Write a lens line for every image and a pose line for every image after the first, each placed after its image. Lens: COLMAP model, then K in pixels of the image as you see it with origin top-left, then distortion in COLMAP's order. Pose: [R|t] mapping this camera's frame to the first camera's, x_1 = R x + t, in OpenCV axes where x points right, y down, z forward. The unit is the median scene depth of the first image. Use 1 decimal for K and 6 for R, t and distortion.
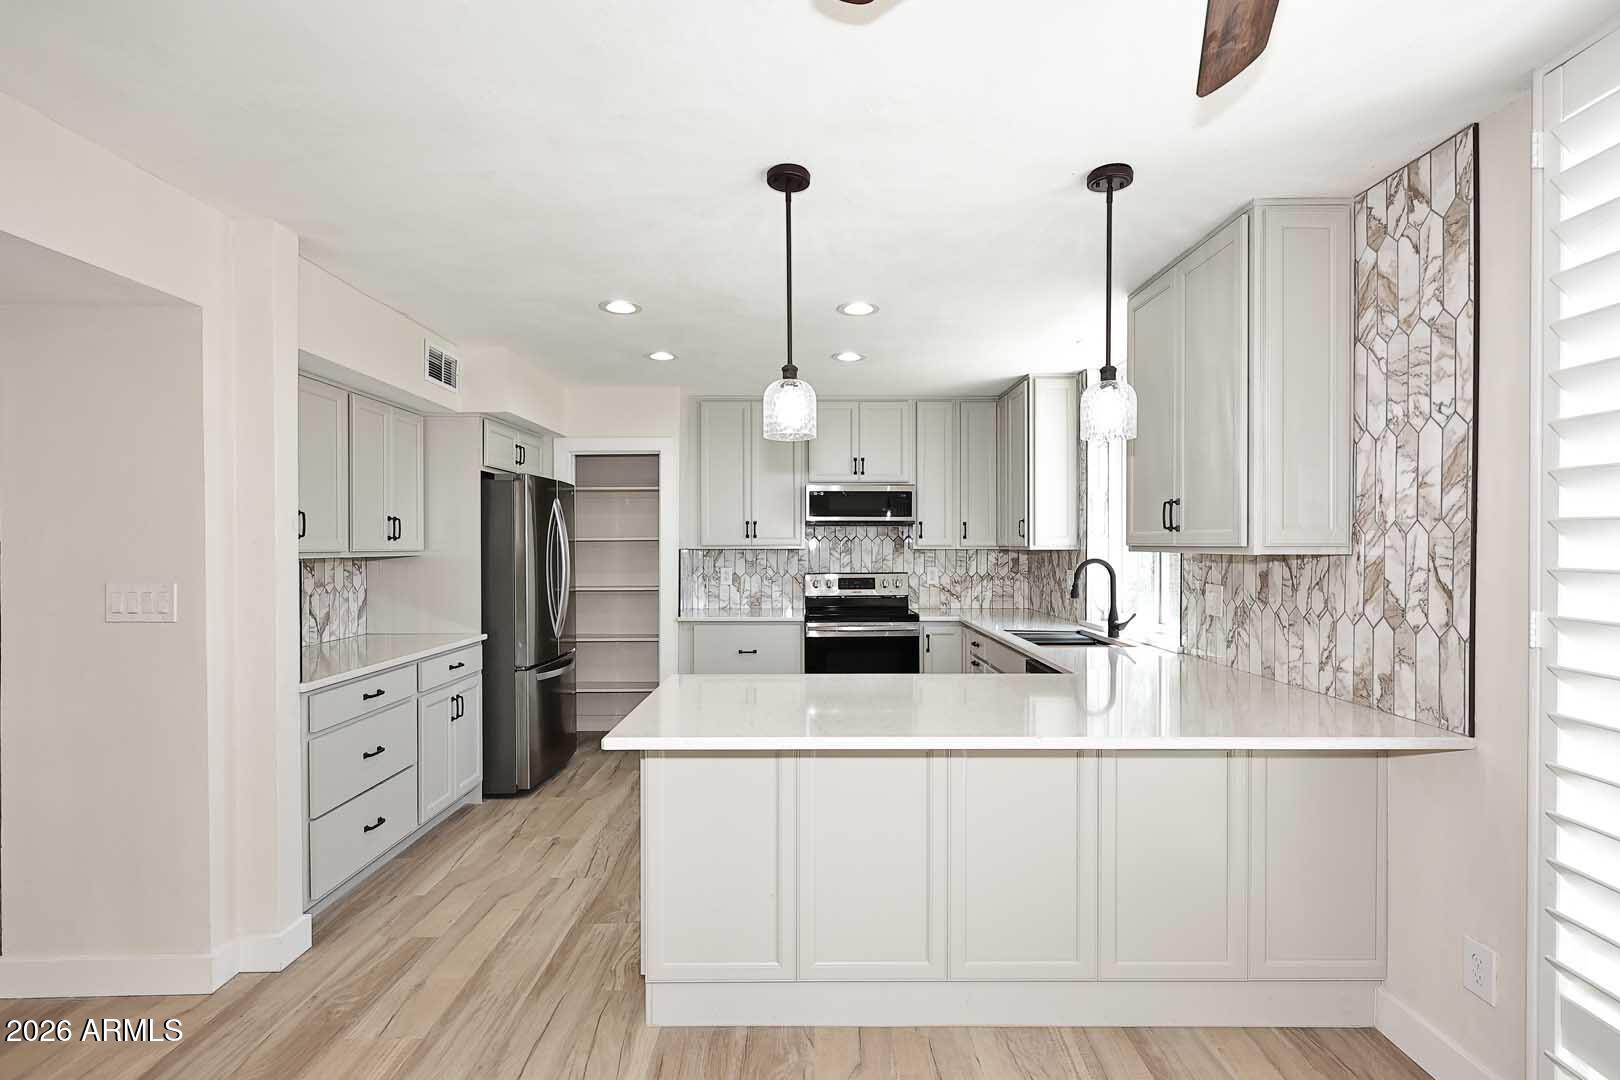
lens RADIAL K [[765.3, 0, 817.4], [0, 765.3, 548.7], [0, 0, 1]] dist [-0.002346, 0.000017]
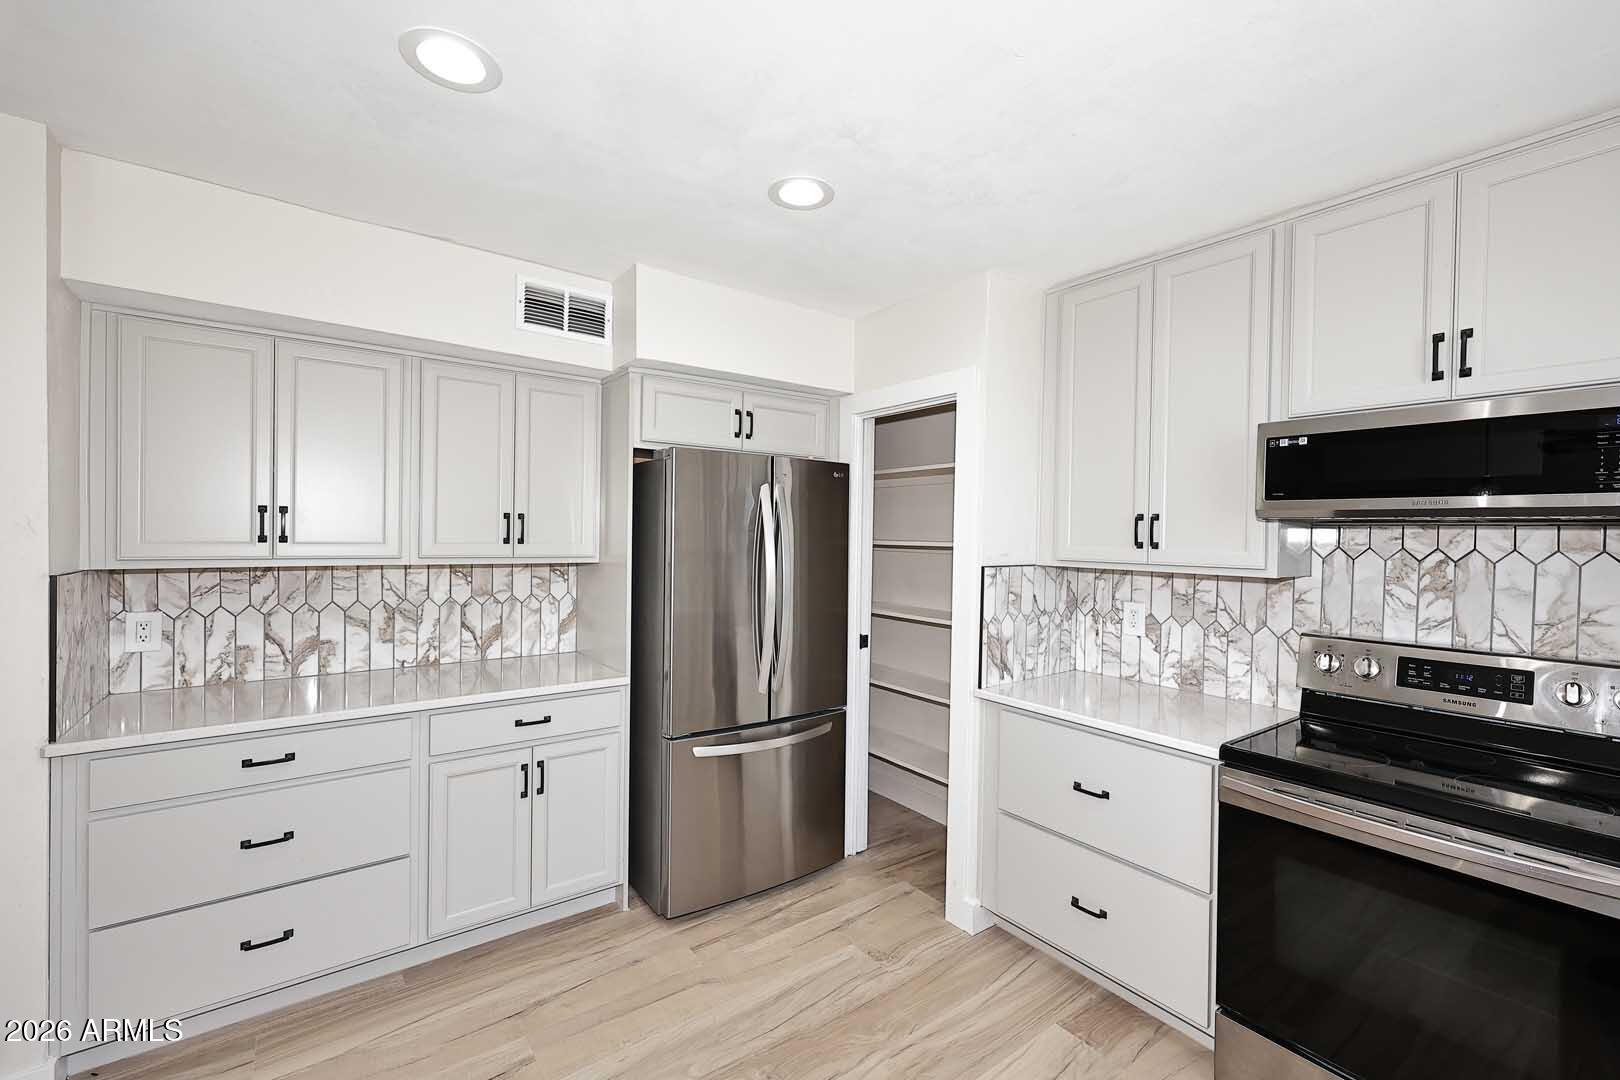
lens RADIAL K [[669.4, 0, 822.0], [0, 669.4, 540.0], [0, 0, 1]] dist [0.002755, 0.000845]
pose [[0.597349, 0.016376, -0.801814, 0.195835], [-0.021565, 0.999758, 0.004352, -0.025521], [0.801691, 0.014691, 0.597558, 0.872085]]
